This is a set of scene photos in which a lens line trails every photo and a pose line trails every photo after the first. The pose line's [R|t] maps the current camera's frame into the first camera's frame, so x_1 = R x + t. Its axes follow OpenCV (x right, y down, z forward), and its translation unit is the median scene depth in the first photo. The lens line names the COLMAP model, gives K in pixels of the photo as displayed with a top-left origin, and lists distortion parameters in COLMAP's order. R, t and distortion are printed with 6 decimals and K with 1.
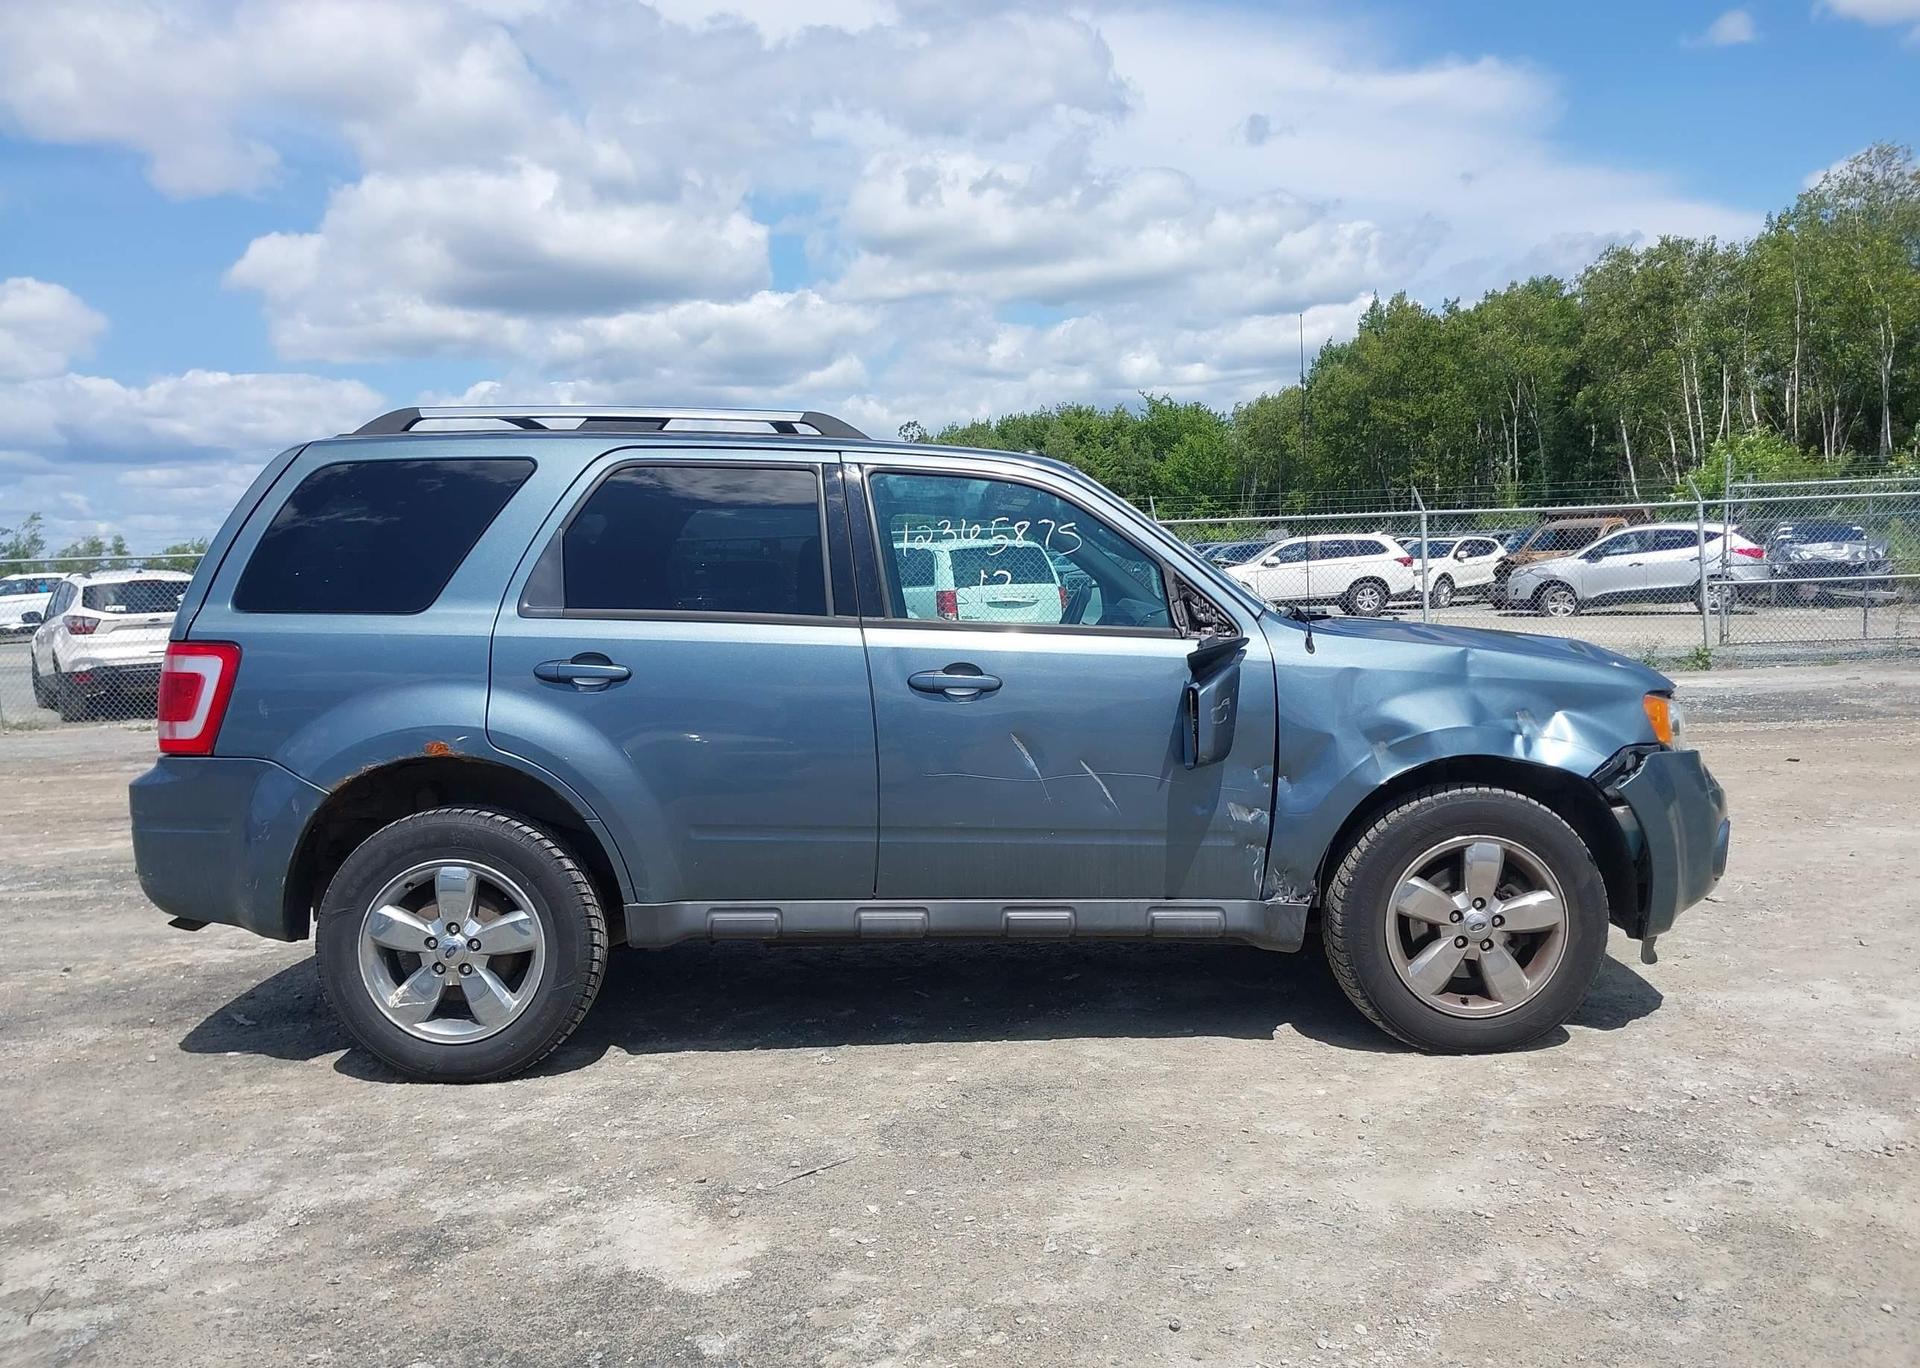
lens RADIAL K [[1514.7, 0, 970.2], [0, 1514.7, 676.9], [0, 0, 1]] dist [0.034046, -0.055645]
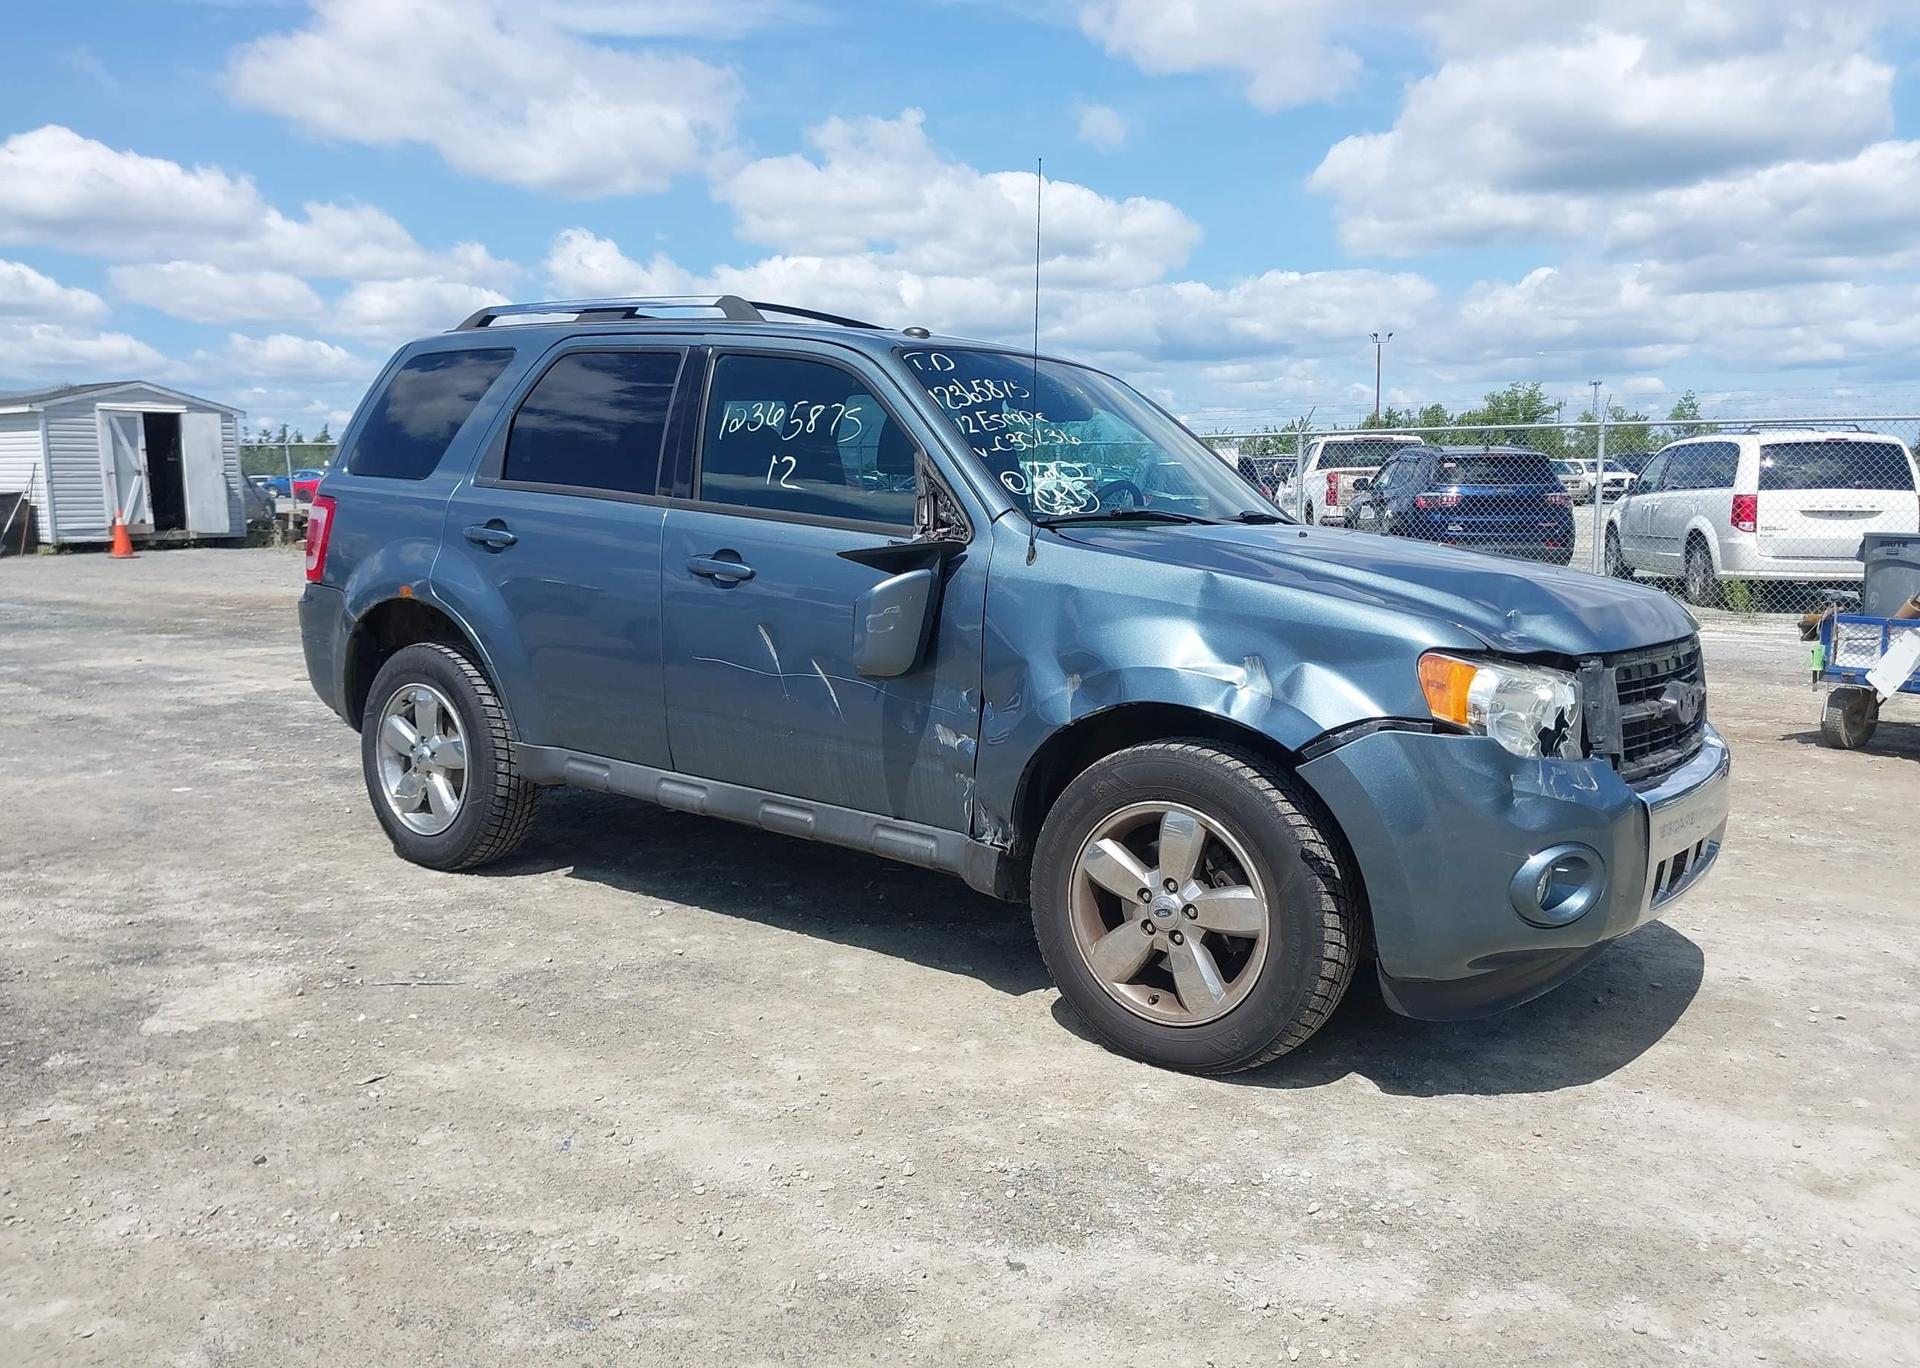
lens RADIAL K [[1504.6, 0, 960.3], [0, 1504.6, 675.0], [0, 0, 1]] dist [0.025198, -0.034933]
pose [[0.787709, 0.110976, -0.605969, 0.725073], [-0.068365, 0.993312, 0.093045, -0.029779], [0.612242, -0.031866, 0.790028, 0.302033]]
